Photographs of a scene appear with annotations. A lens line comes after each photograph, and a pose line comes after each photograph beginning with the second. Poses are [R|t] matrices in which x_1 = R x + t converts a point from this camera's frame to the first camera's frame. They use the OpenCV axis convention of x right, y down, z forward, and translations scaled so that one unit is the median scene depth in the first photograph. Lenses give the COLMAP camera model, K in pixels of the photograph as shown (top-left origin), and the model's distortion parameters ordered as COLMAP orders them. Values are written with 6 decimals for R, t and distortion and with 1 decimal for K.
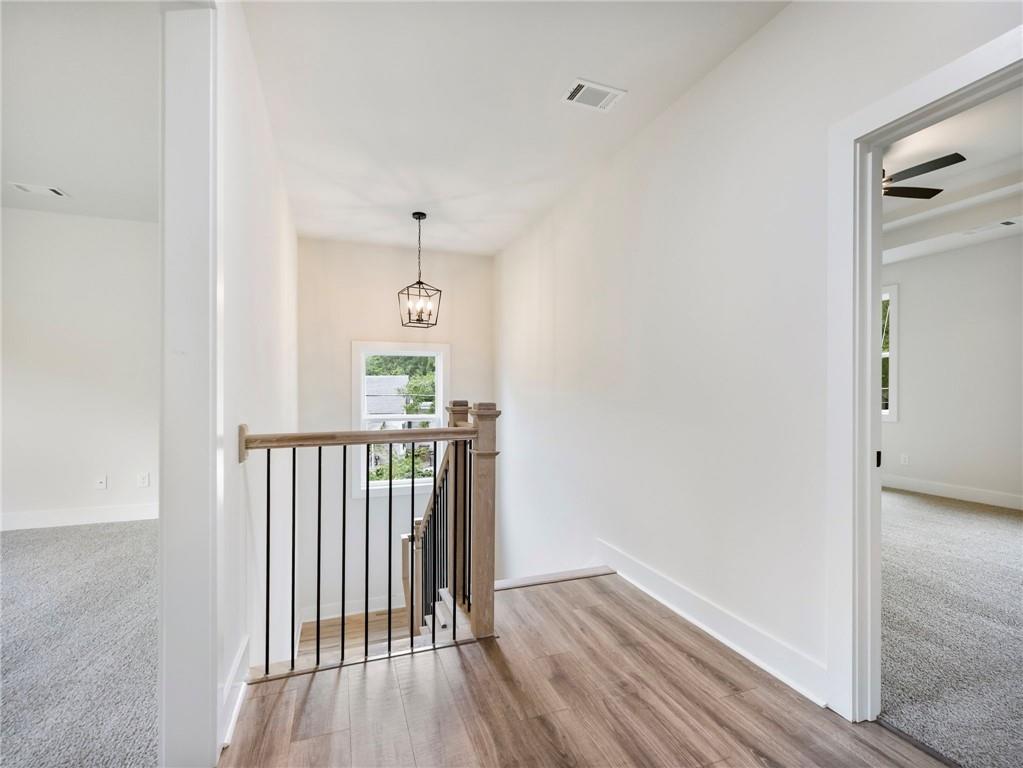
lens RADIAL K [[474.7, 0, 507.9], [0, 474.7, 388.0], [0, 0, 1]] dist [-0.001263, -0.000288]
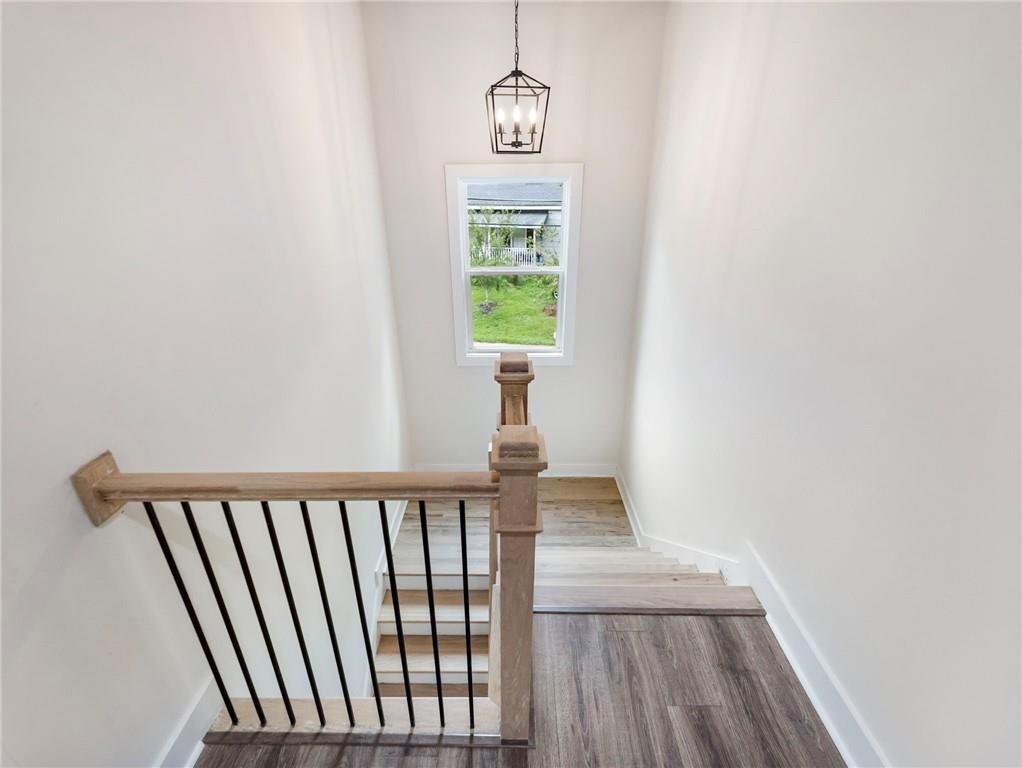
lens RADIAL K [[474.2, 0, 507.4], [0, 474.2, 388.0], [0, 0, 1]] dist [-0.001263, -0.000288]
pose [[0.938930, 0.142890, -0.313039, 0.065829], [0.002299, 0.907084, 0.420944, -0.169625], [0.344102, -0.395956, 0.851359, 0.501155]]
